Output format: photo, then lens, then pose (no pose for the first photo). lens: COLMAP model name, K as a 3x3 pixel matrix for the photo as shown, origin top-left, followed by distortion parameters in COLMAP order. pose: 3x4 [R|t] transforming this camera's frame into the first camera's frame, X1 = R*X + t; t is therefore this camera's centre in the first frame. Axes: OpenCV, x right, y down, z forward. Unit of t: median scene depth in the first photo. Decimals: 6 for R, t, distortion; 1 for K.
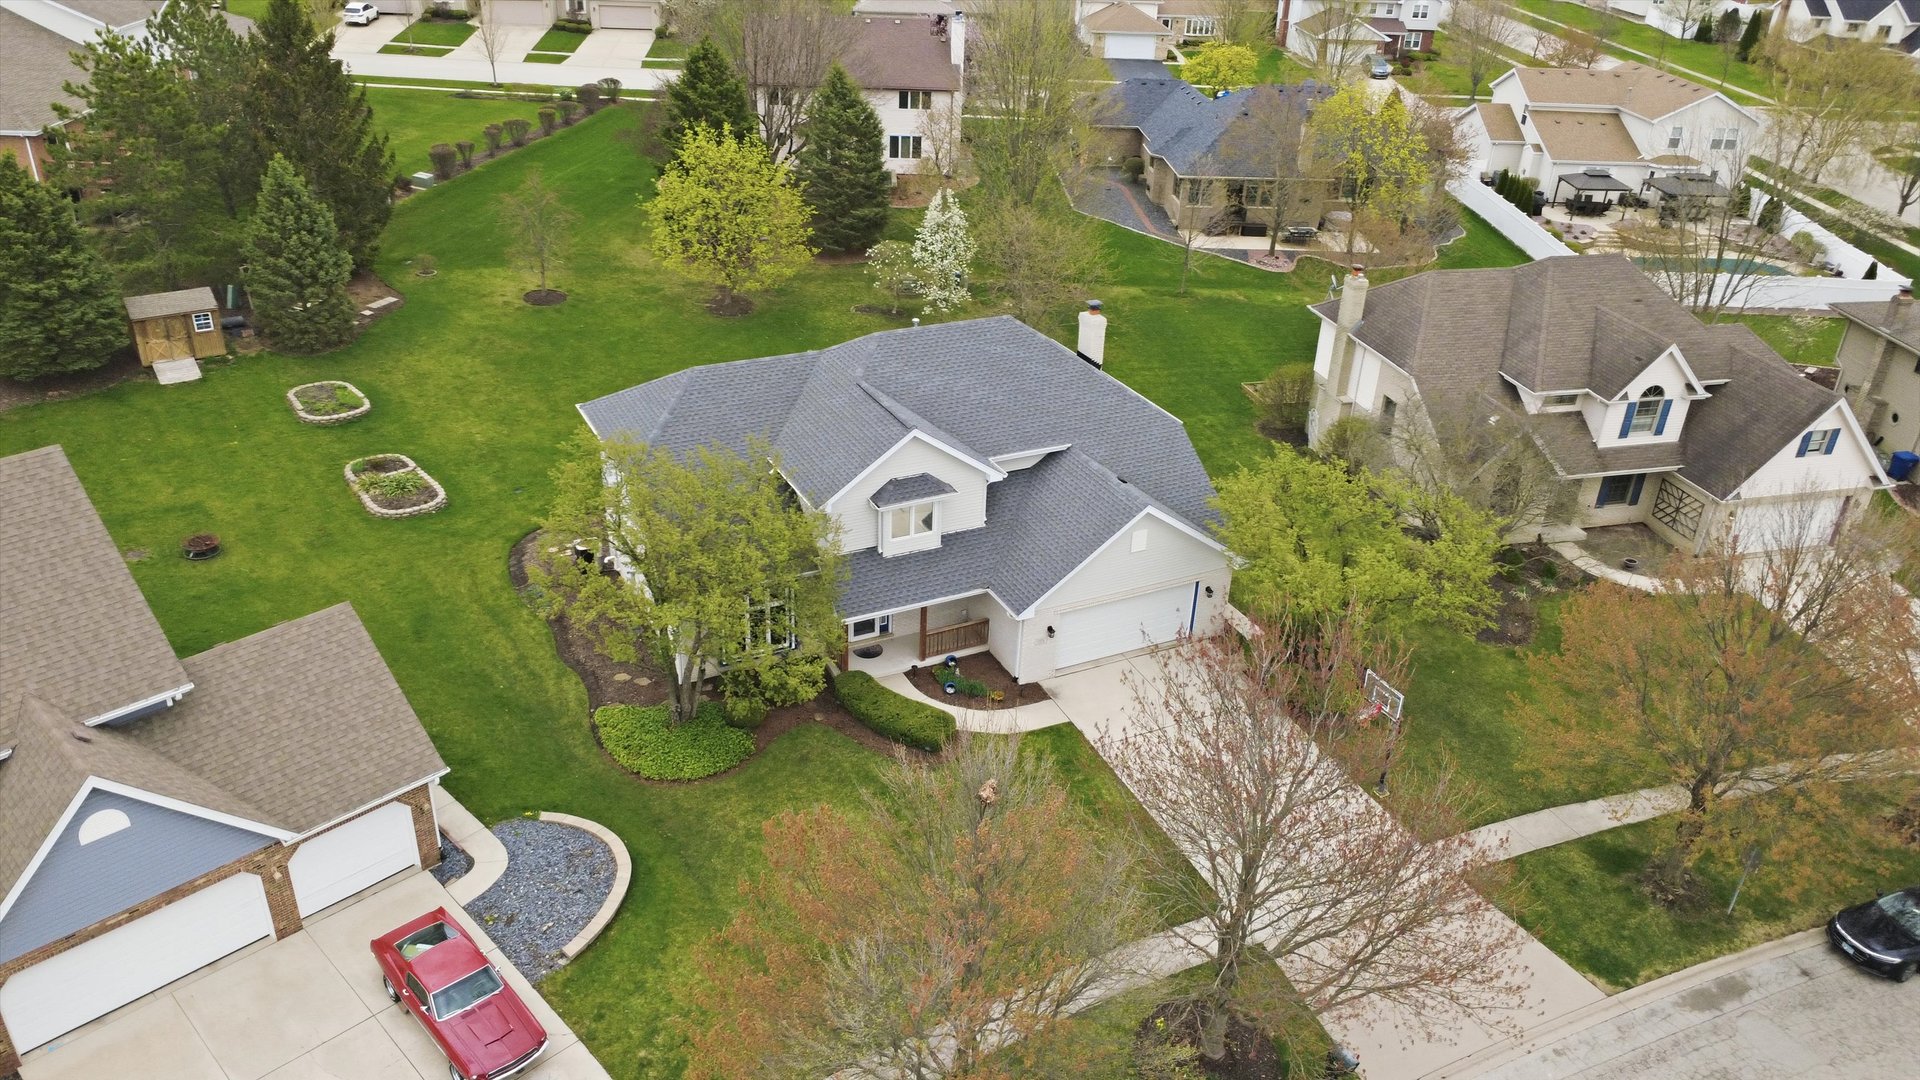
lens RADIAL K [[1400.3, 0, 960.0], [0, 1400.3, 540.0], [0, 0, 1]] dist [-0.002004, -0.010165]
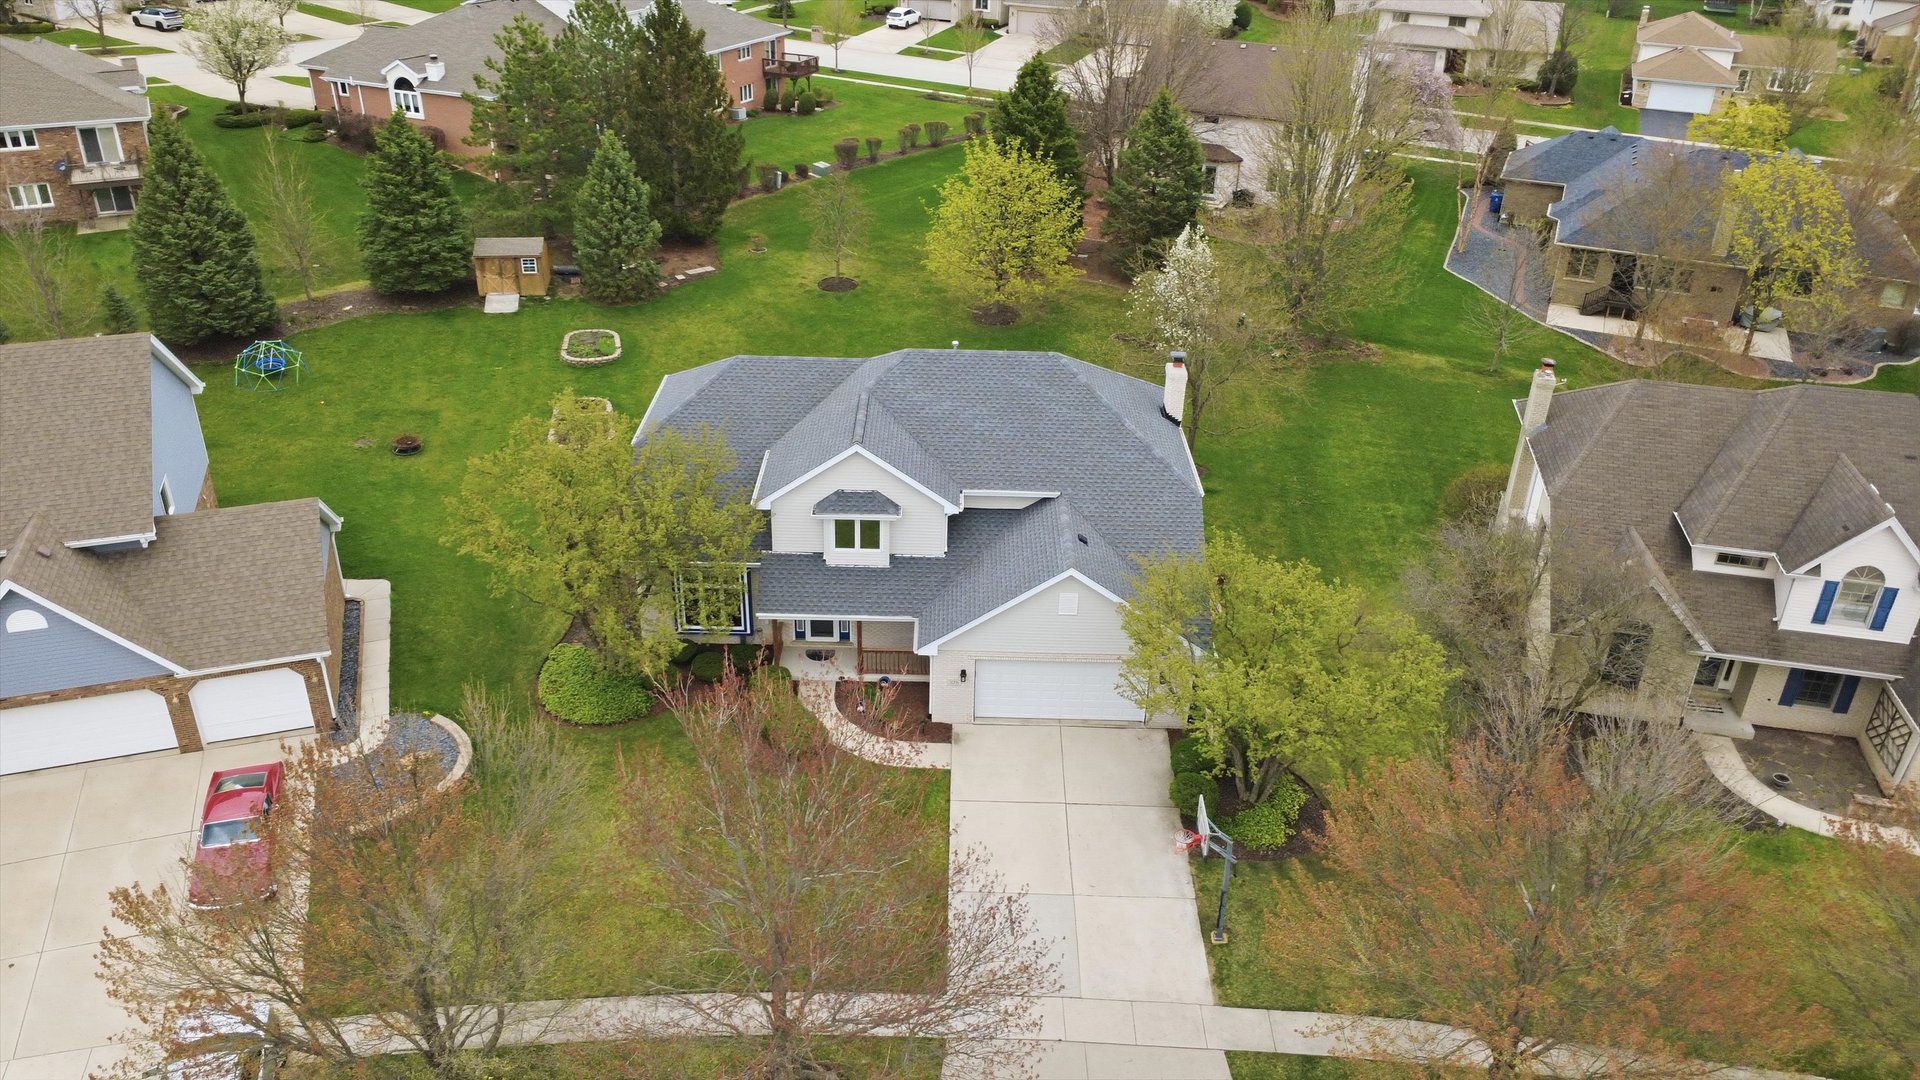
lens RADIAL K [[1400.3, 0, 960.0], [0, 1400.3, 540.0], [0, 0, 1]] dist [-0.002004, -0.010165]
pose [[0.891365, 0.198493, -0.407516, 0.346175], [-0.203597, 0.978554, 0.031306, -0.044320], [0.404991, 0.055064, 0.912661, 0.086995]]
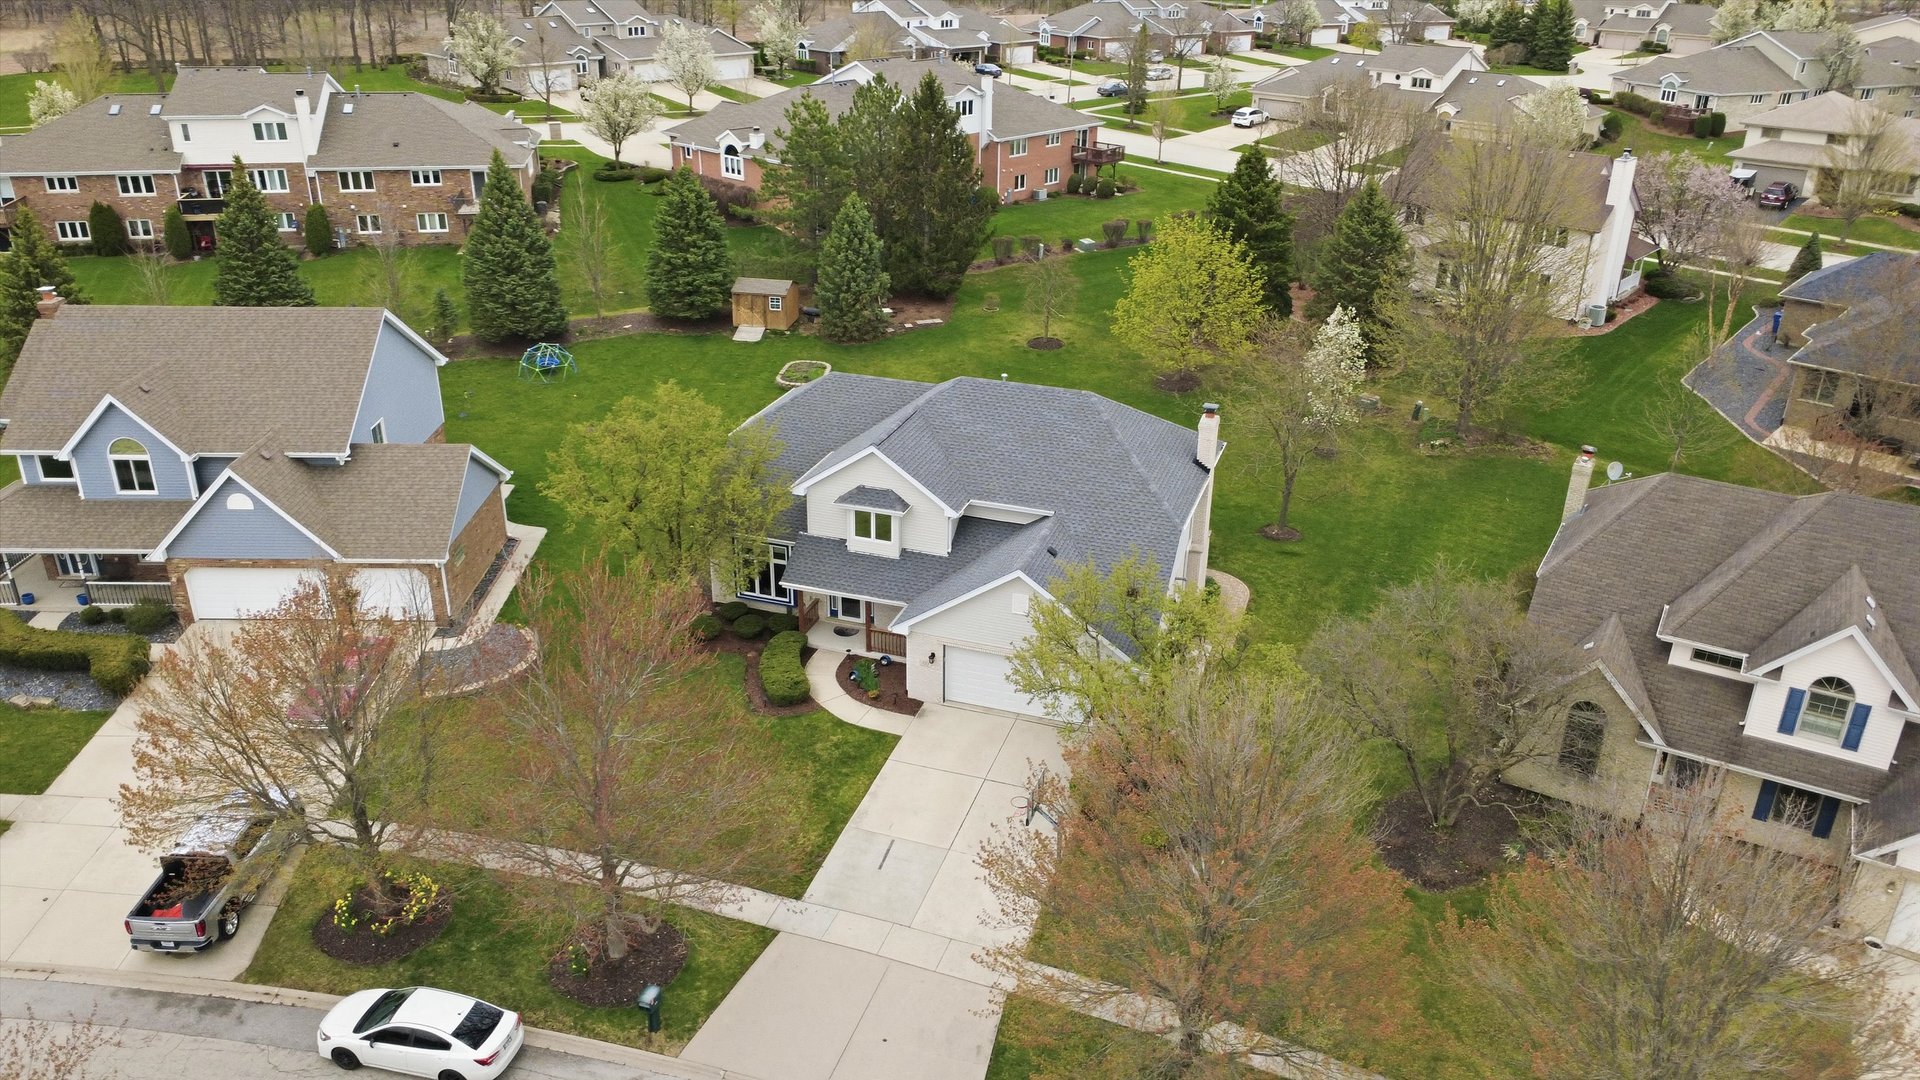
lens RADIAL K [[1400.3, 0, 960.0], [0, 1400.3, 540.0], [0, 0, 1]] dist [-0.002004, -0.010165]
pose [[0.702210, 0.268602, -0.659359, 0.611554], [-0.321479, 0.945941, 0.042975, -0.059492], [0.635258, 0.181792, 0.750599, 0.140352]]
